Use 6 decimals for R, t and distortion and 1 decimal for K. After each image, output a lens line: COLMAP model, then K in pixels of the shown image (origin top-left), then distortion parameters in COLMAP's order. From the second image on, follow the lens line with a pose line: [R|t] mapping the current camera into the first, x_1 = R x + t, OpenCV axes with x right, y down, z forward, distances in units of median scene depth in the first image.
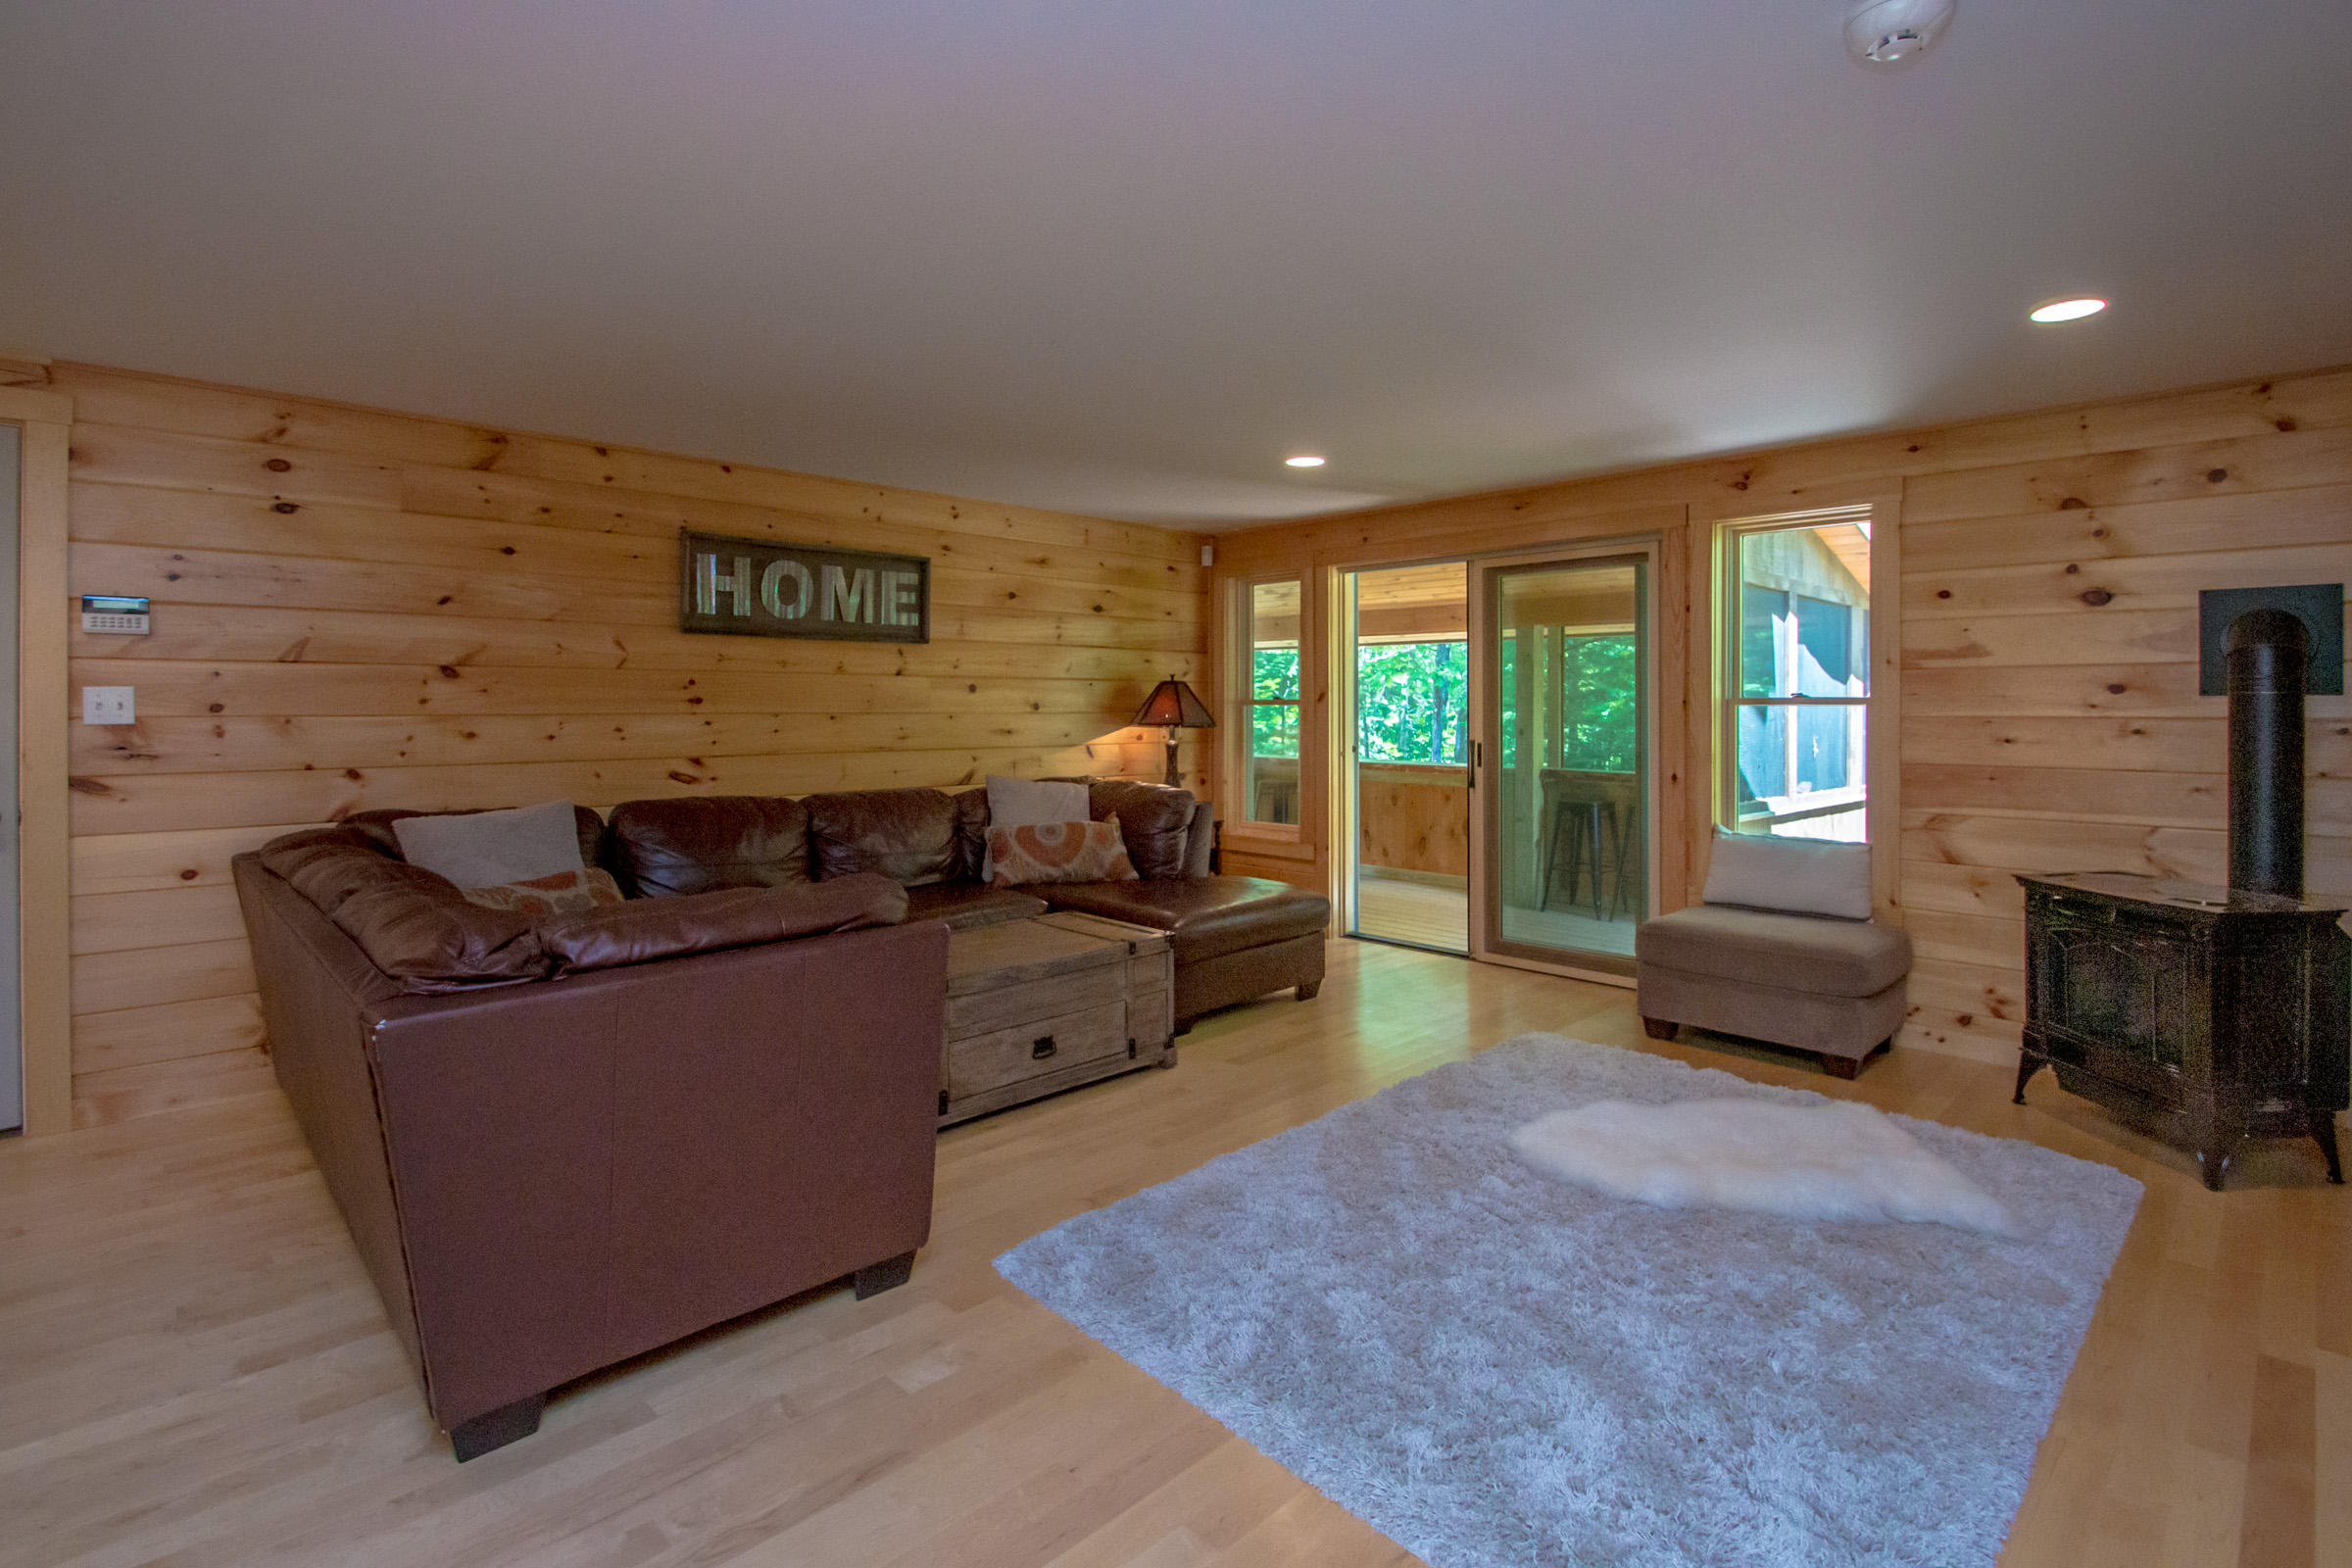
lens RADIAL K [[1104.2, 0, 1181.5], [0, 1104.2, 705.4], [0, 0, 1]] dist [-0.004518, -0.005874]
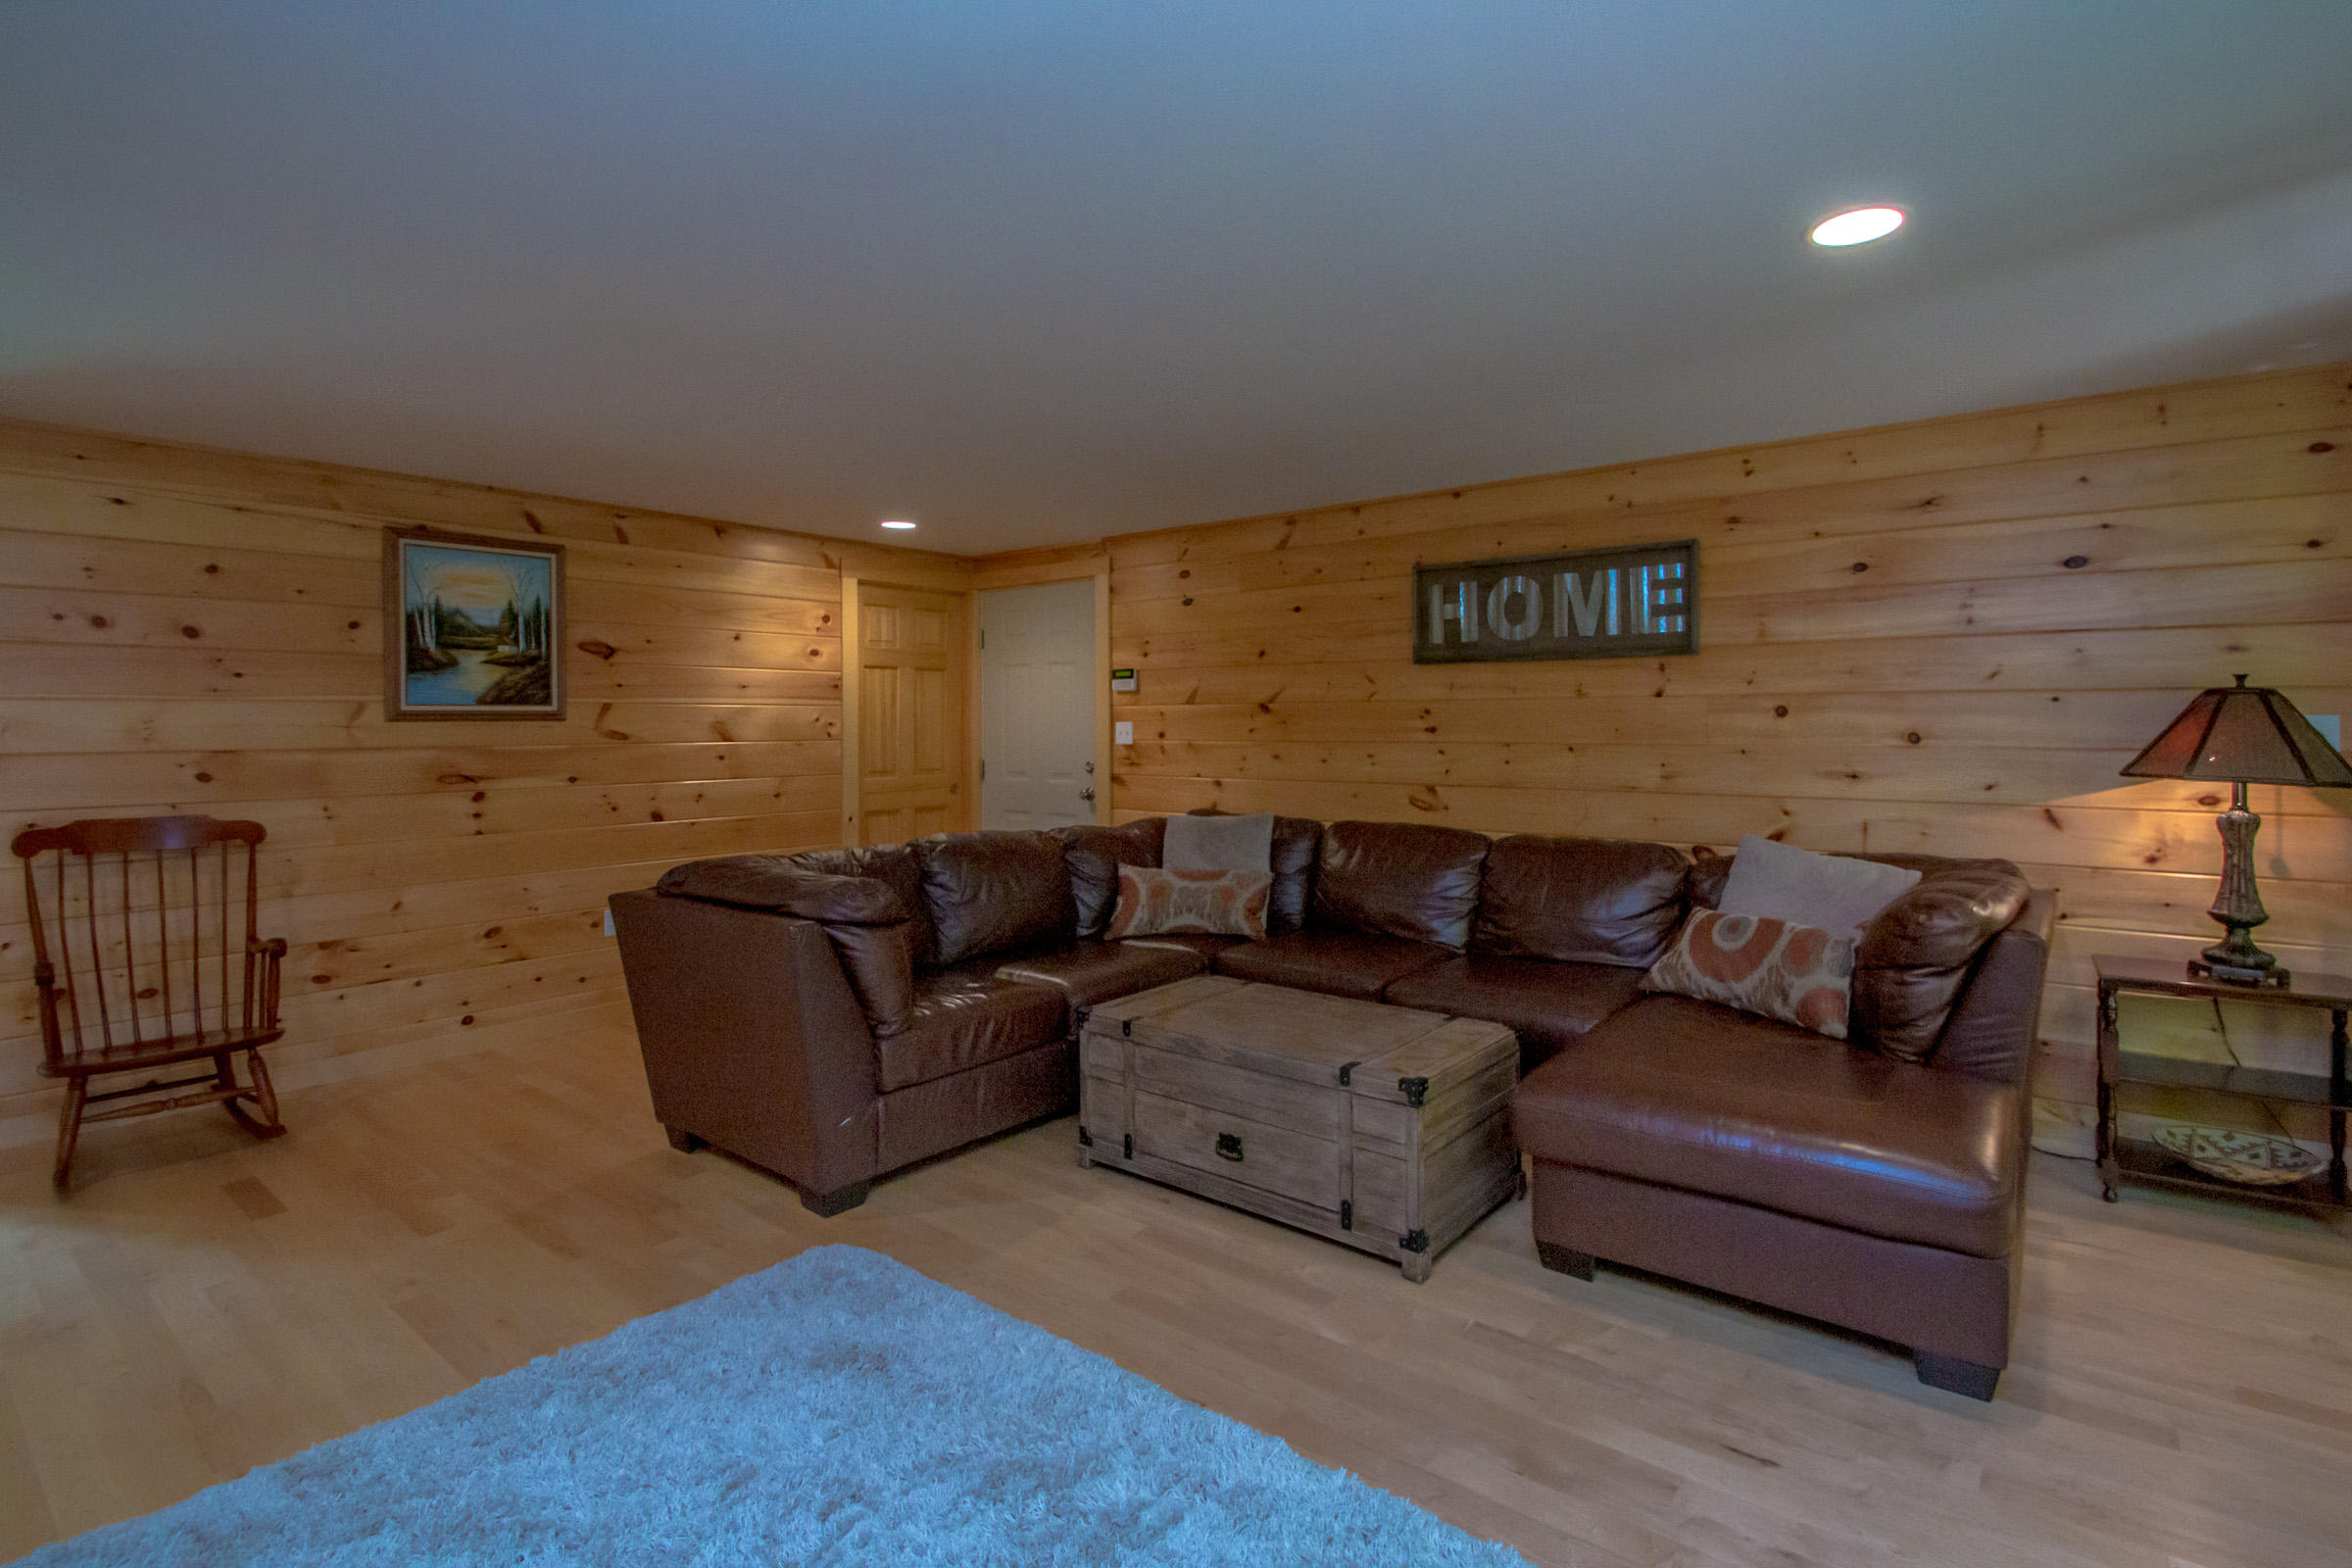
lens RADIAL K [[1104.2, 0, 1270.0], [0, 1104.2, 726.1], [0, 0, 1]] dist [-0.004518, -0.005874]
pose [[0.156882, -0.000880, -0.987617, 0.519671], [0.000924, 0.999999, -0.000744, -0.006615], [0.987617, -0.000796, 0.156883, 0.659542]]
